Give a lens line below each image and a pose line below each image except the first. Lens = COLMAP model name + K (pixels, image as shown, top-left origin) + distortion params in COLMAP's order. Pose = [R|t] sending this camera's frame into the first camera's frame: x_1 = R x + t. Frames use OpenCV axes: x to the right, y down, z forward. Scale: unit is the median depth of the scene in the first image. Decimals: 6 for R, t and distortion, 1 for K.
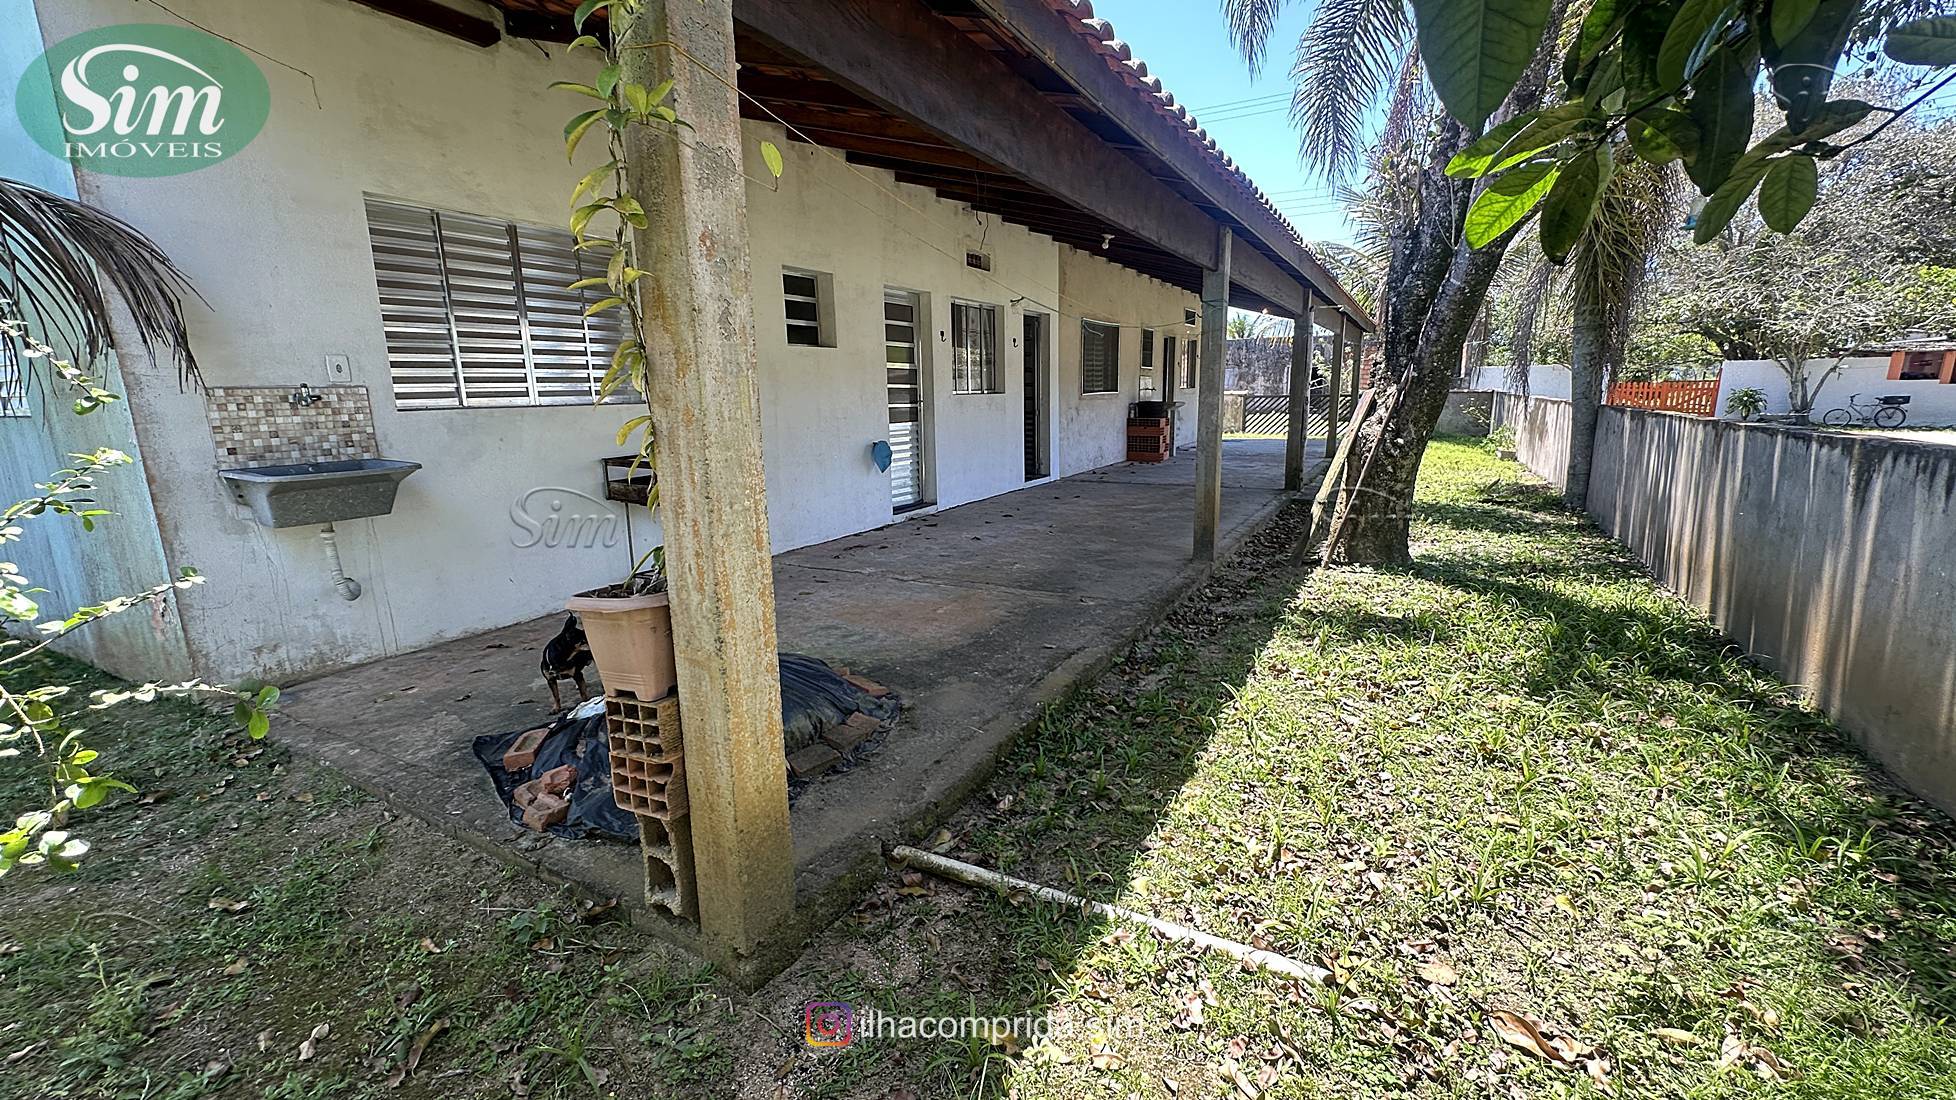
lens RADIAL K [[780.6, 0, 977.7], [0, 780.6, 551.1], [0, 0, 1]] dist [-0.003641, 0.000411]
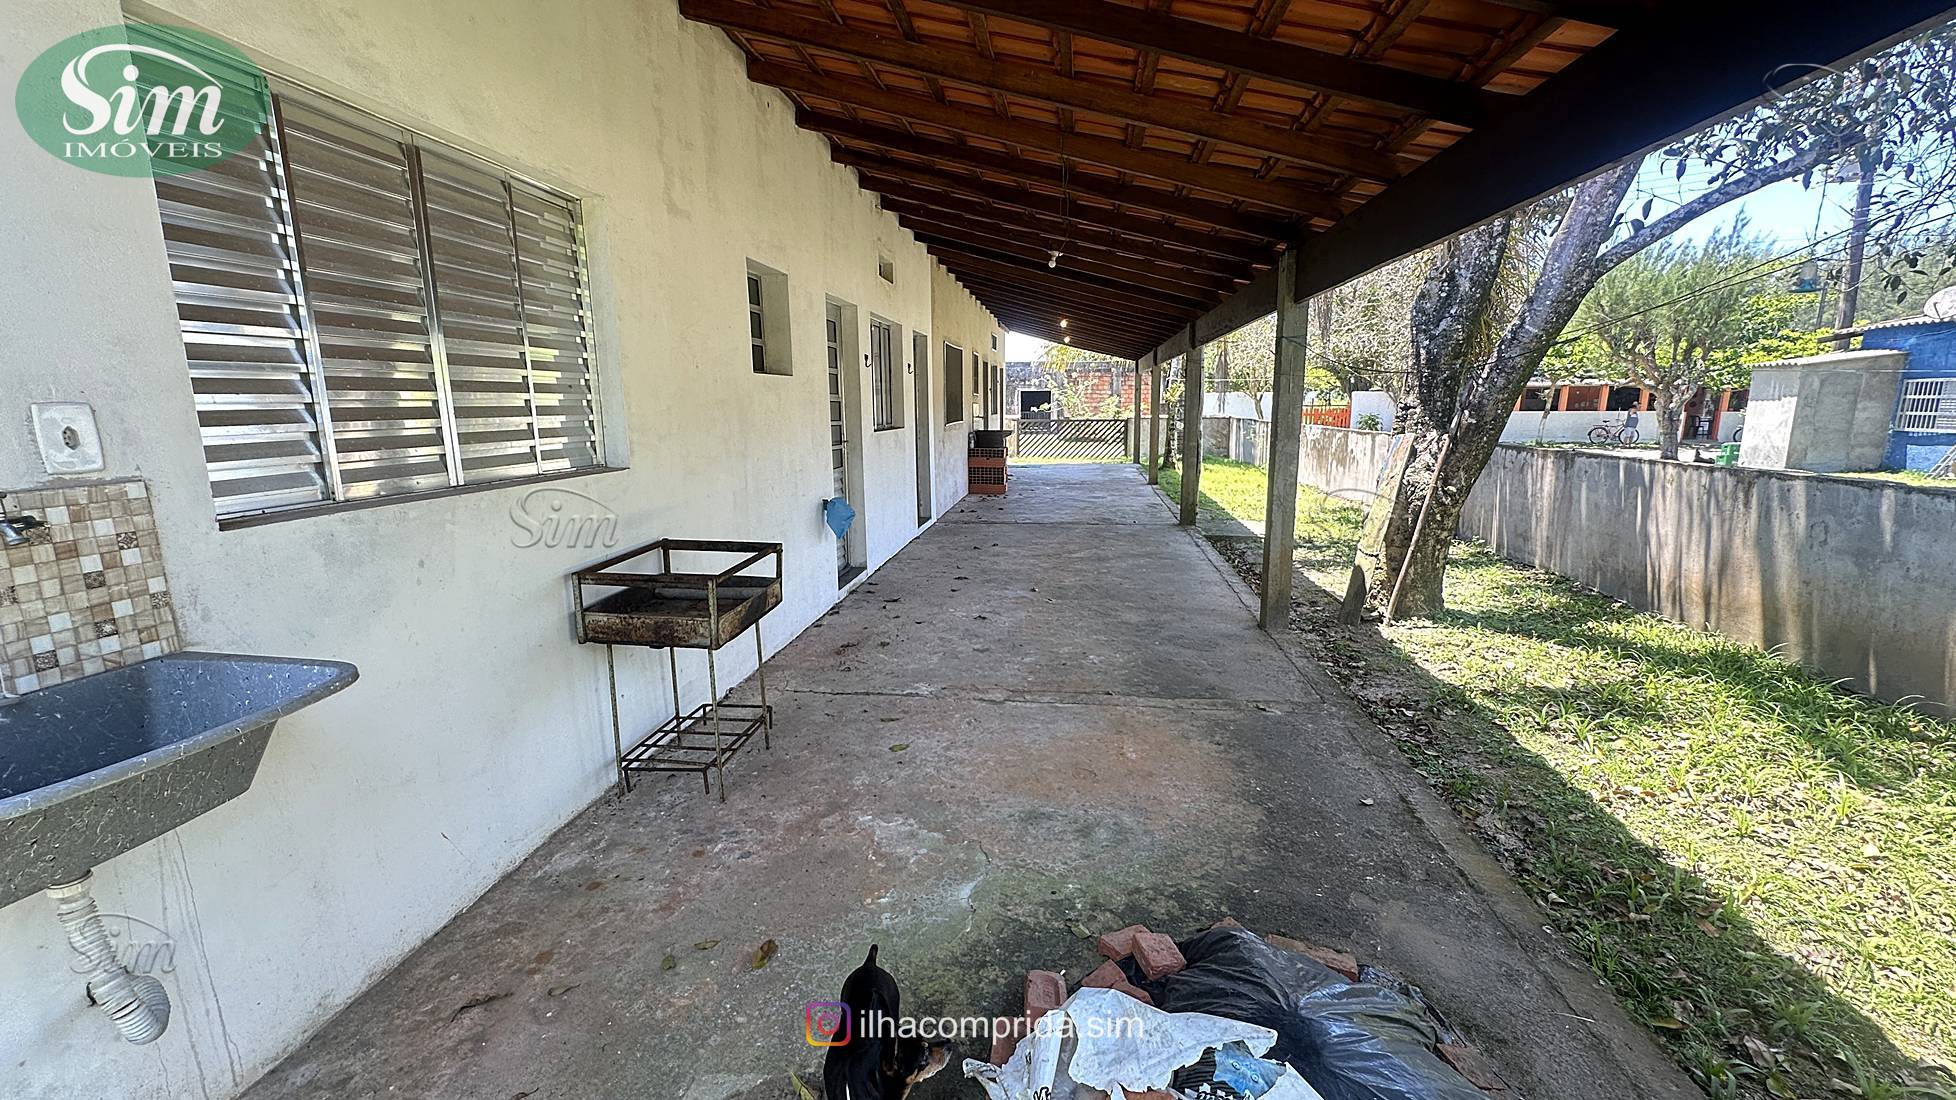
lens RADIAL K [[780.6, 0, 977.7], [0, 780.6, 551.1], [0, 0, 1]] dist [-0.003641, 0.000411]
pose [[0.928380, -0.060091, 0.366743, -0.511709], [0.067882, 0.997658, -0.008370, -0.135555], [-0.365381, 0.032666, 0.930285, 0.449769]]
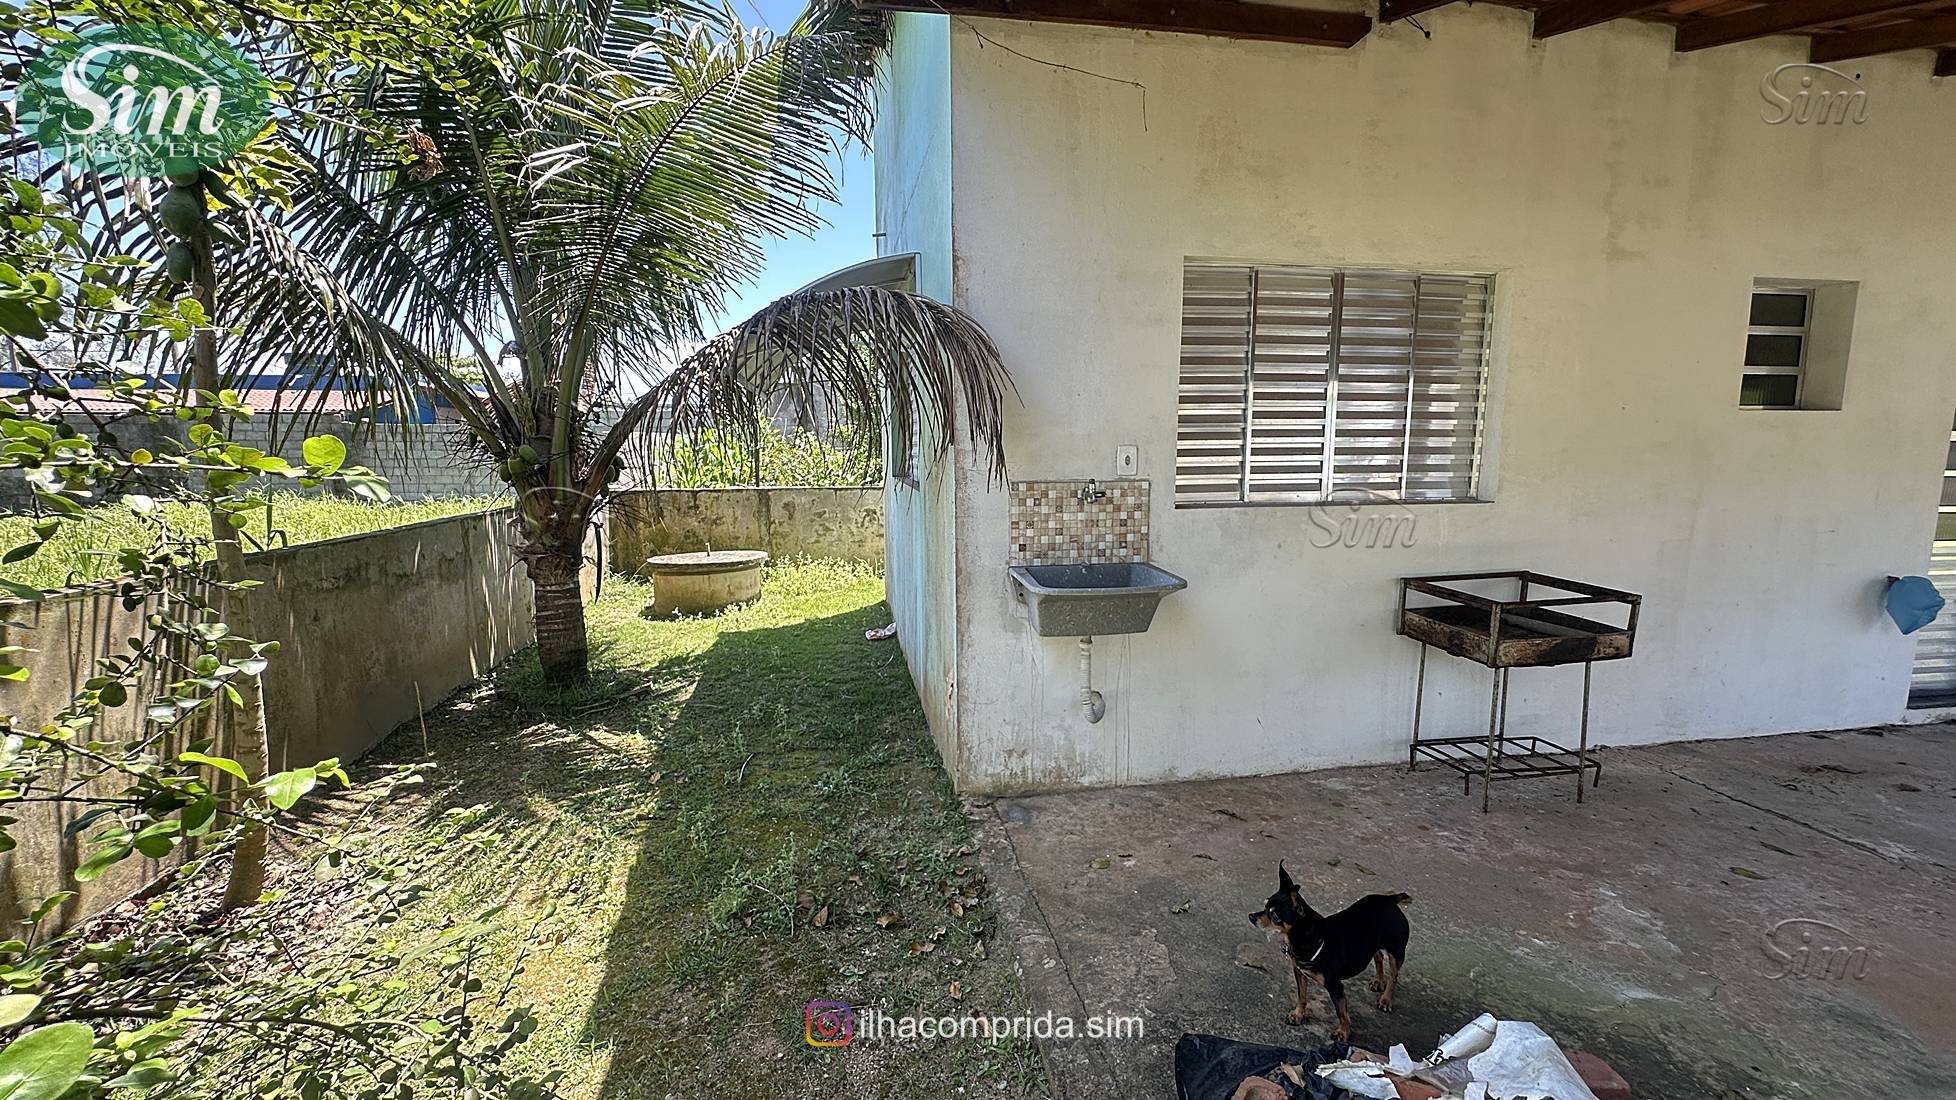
lens RADIAL K [[780.6, 0, 977.7], [0, 780.6, 551.1], [0, 0, 1]] dist [-0.003641, 0.000411]
pose [[0.628177, 0.121689, -0.768496, -0.218701], [-0.165797, 0.985945, 0.020597, -0.114717], [0.760201, 0.114475, 0.639523, 0.295284]]
